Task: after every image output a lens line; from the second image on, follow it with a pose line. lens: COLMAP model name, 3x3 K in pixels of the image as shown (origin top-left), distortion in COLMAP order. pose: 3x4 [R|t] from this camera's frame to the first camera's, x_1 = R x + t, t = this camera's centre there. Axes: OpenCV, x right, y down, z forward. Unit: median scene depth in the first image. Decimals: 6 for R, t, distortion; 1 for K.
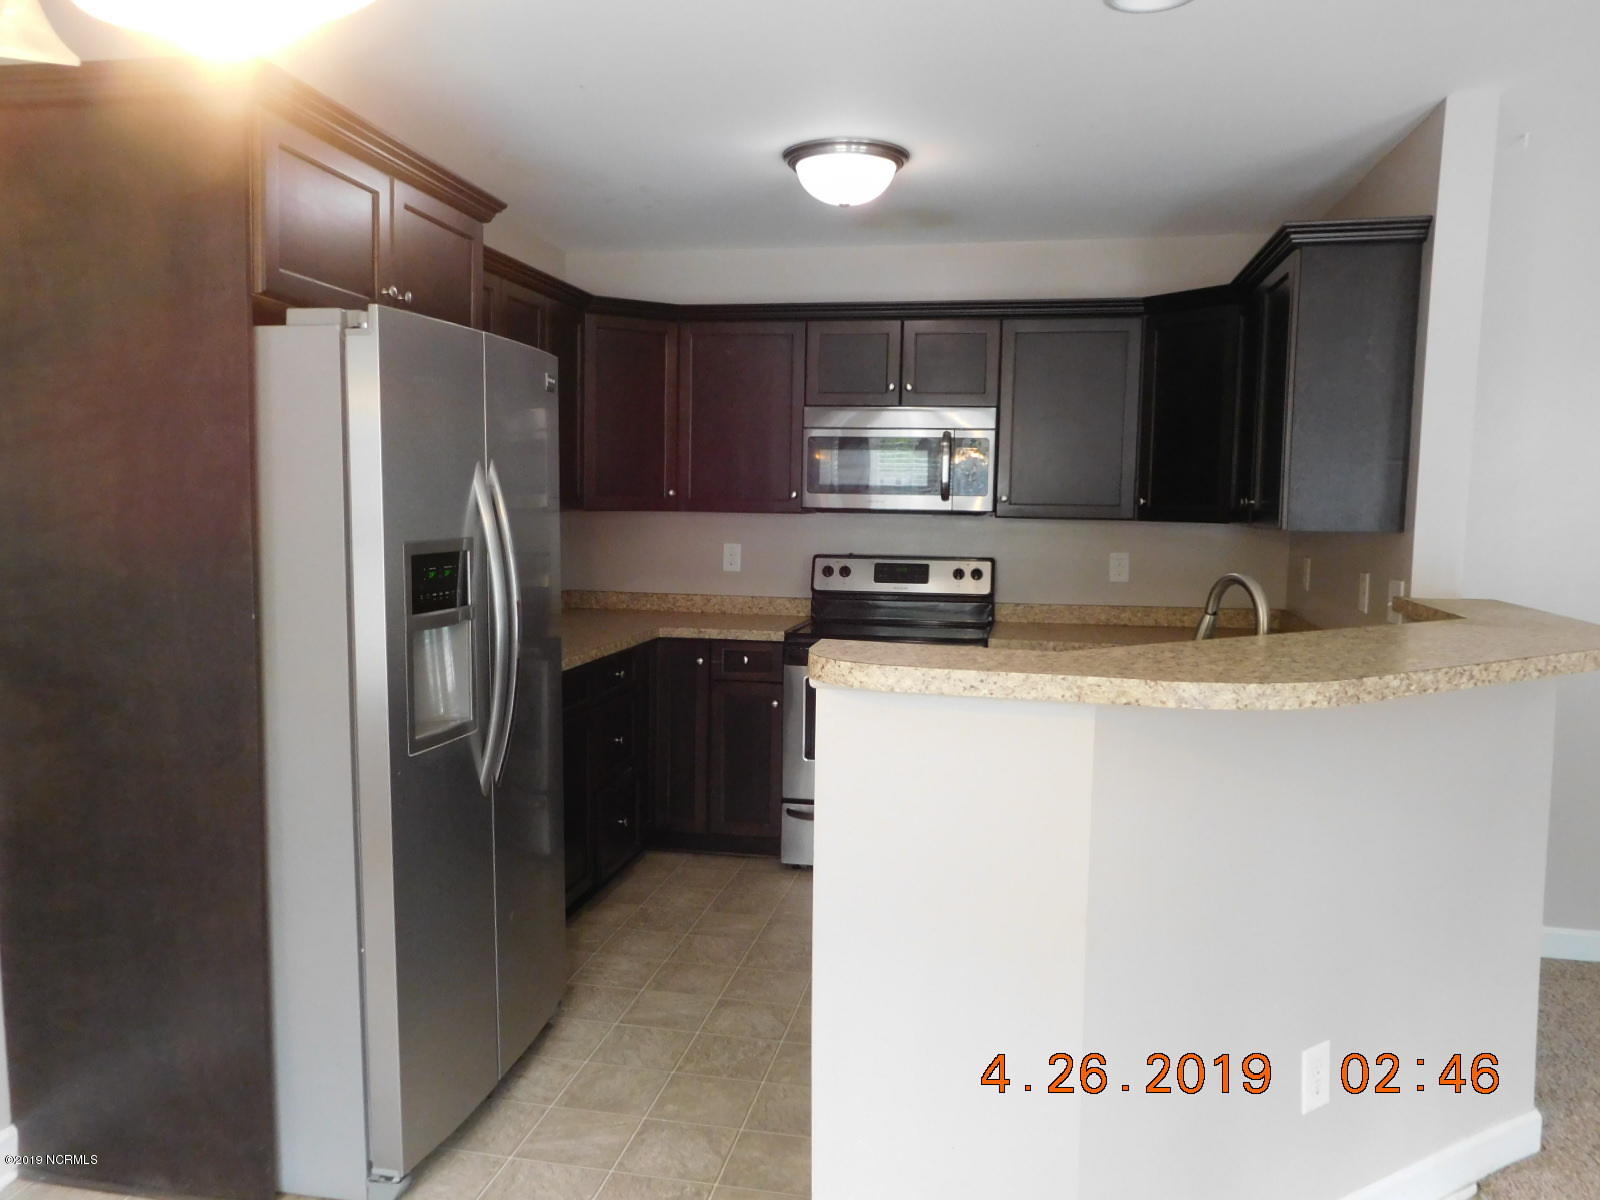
lens RADIAL K [[1214.9, 0, 782.0], [0, 1214.9, 611.3], [0, 0, 1]] dist [-0.003559, 0.003954]
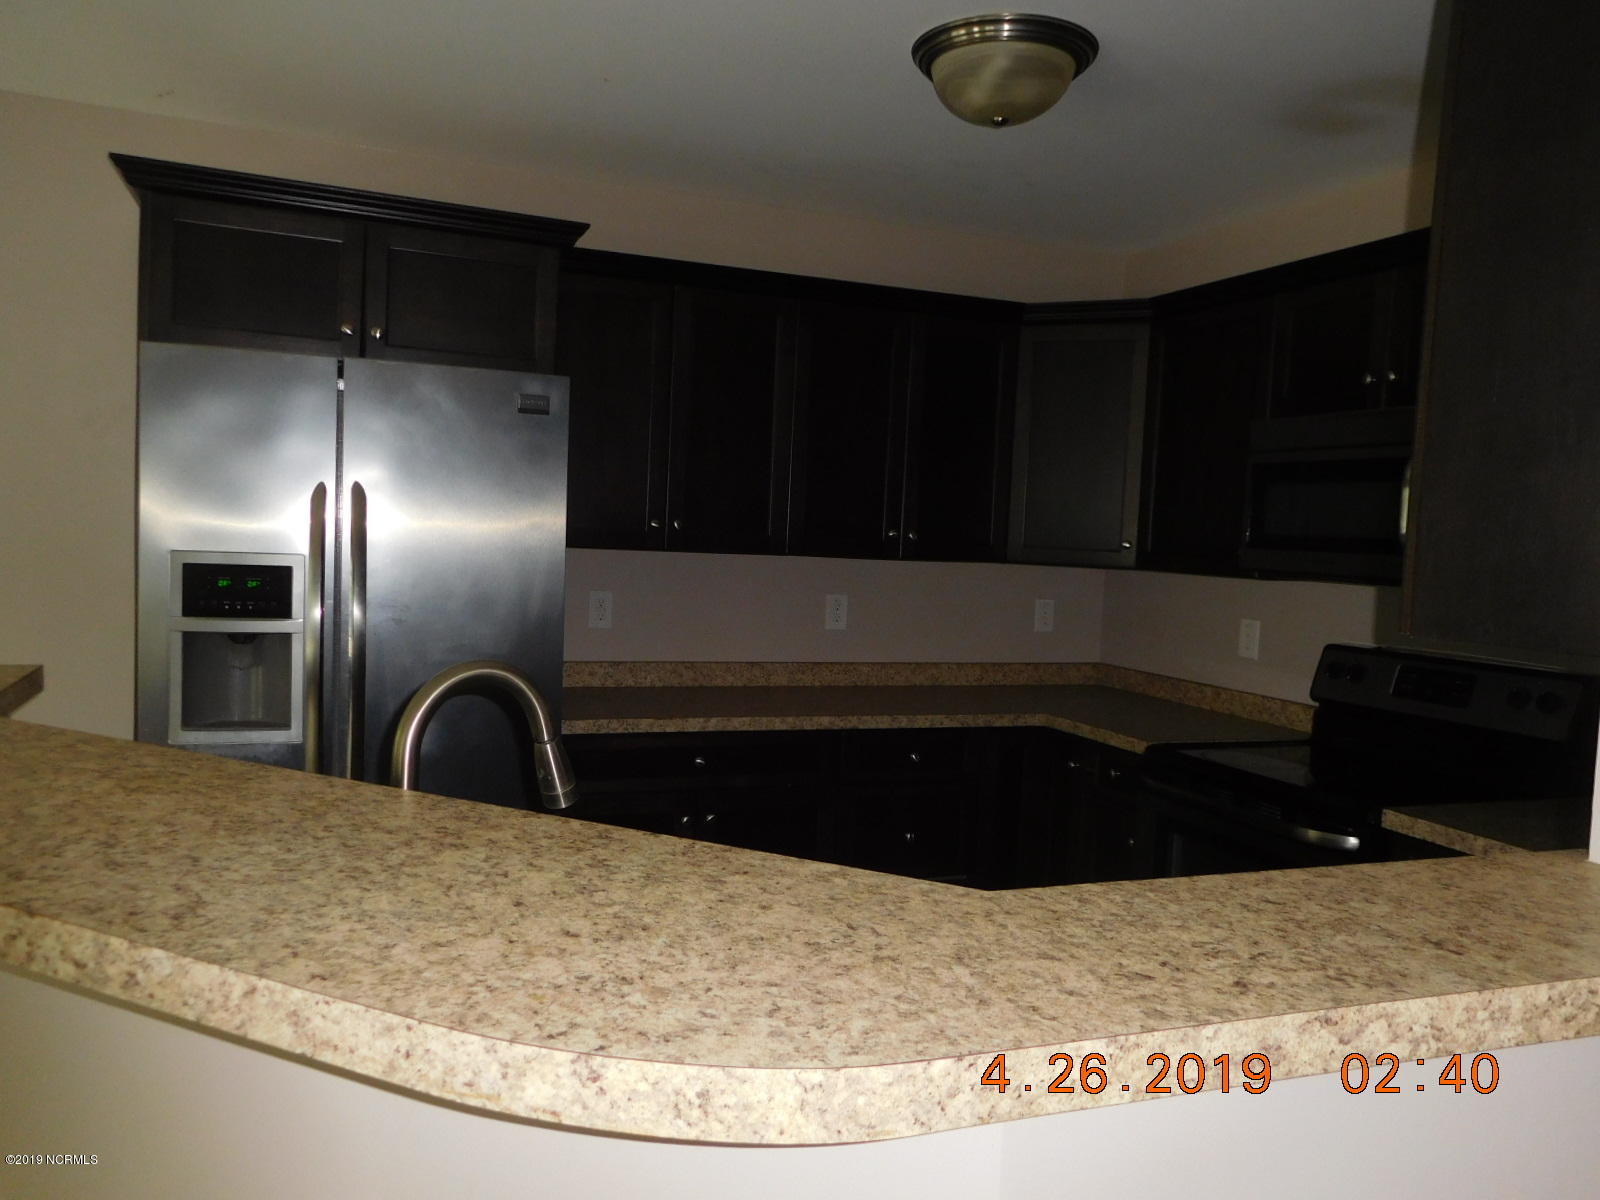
lens RADIAL K [[1218.4, 0, 800.0], [0, 1218.4, 600.0], [0, 0, 1]] dist [0.014958, 0.003599]
pose [[0.541617, 0.058687, -0.838574, 0.470051], [-0.116293, 0.993199, -0.005603, -0.036658], [0.832542, 0.100555, 0.544759, 0.438545]]
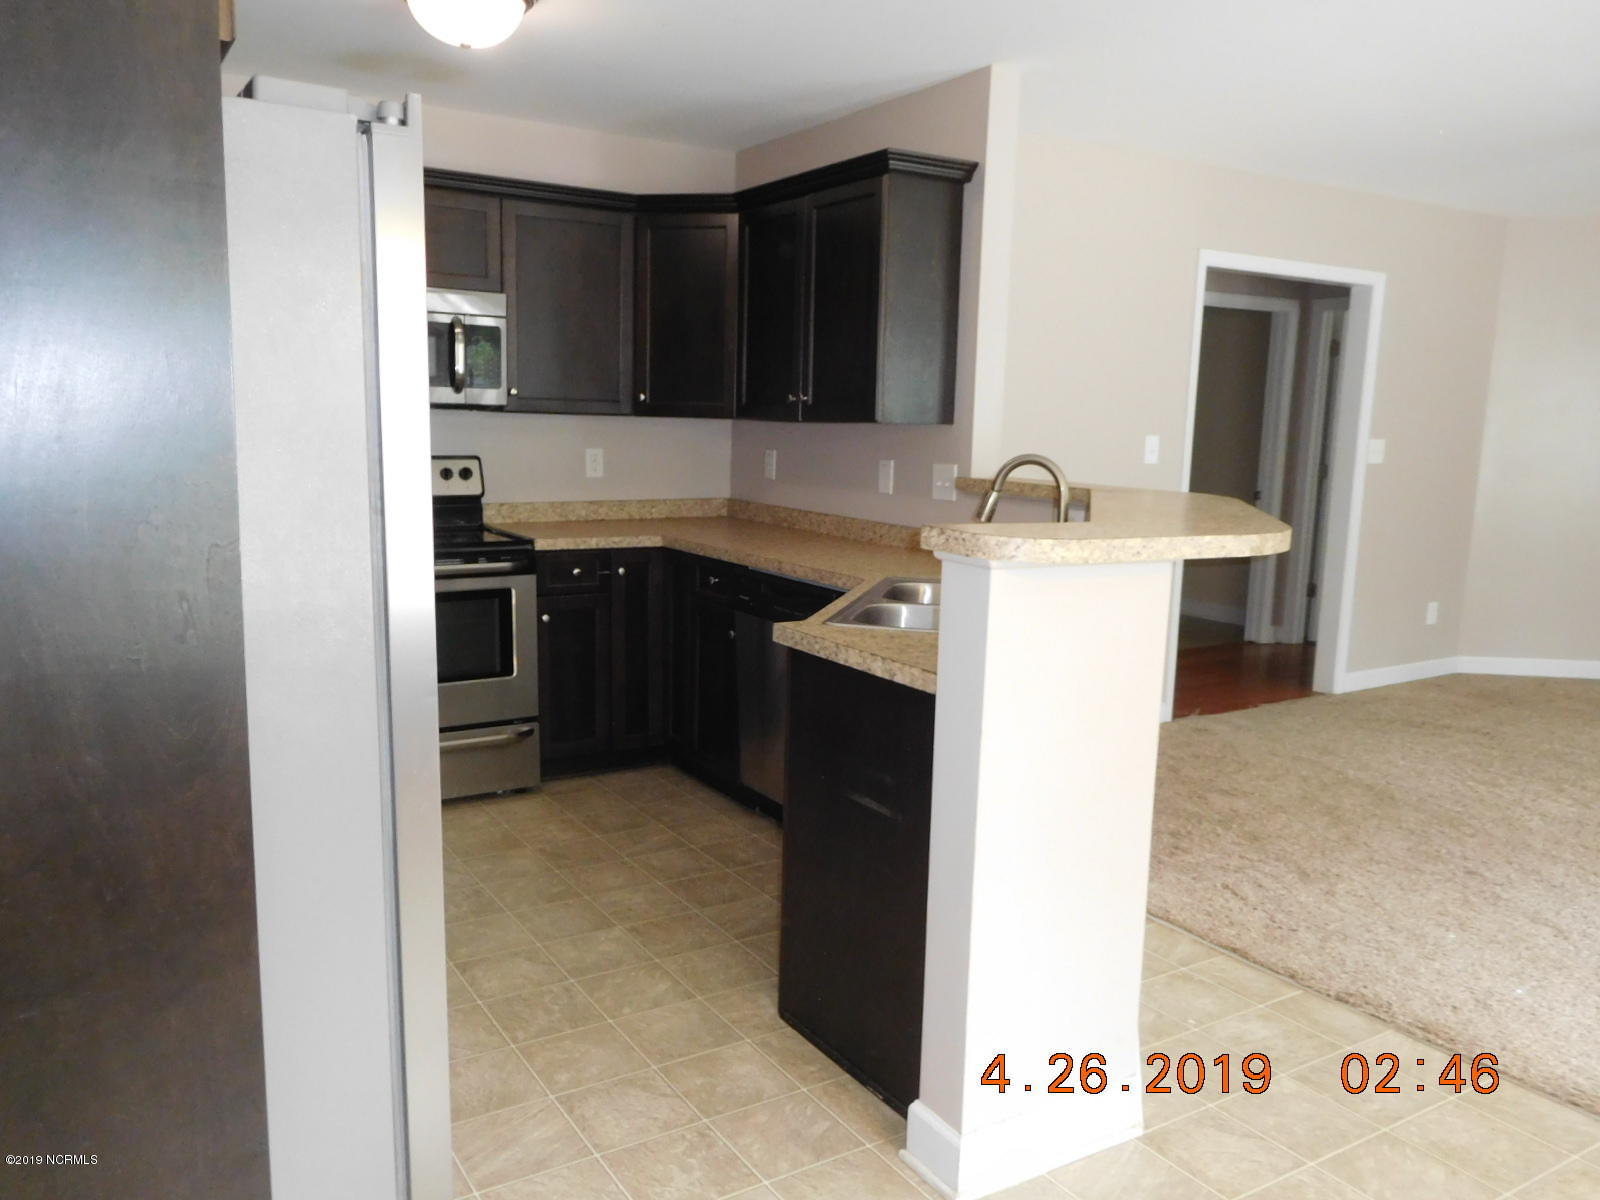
lens RADIAL K [[1214.9, 0, 782.0], [0, 1214.9, 611.3], [0, 0, 1]] dist [-0.003559, 0.003954]
pose [[0.726721, -0.103378, 0.679109, -0.330756], [0.050863, 0.993995, 0.096883, -0.003715], [-0.685047, -0.035865, 0.727616, 0.158322]]
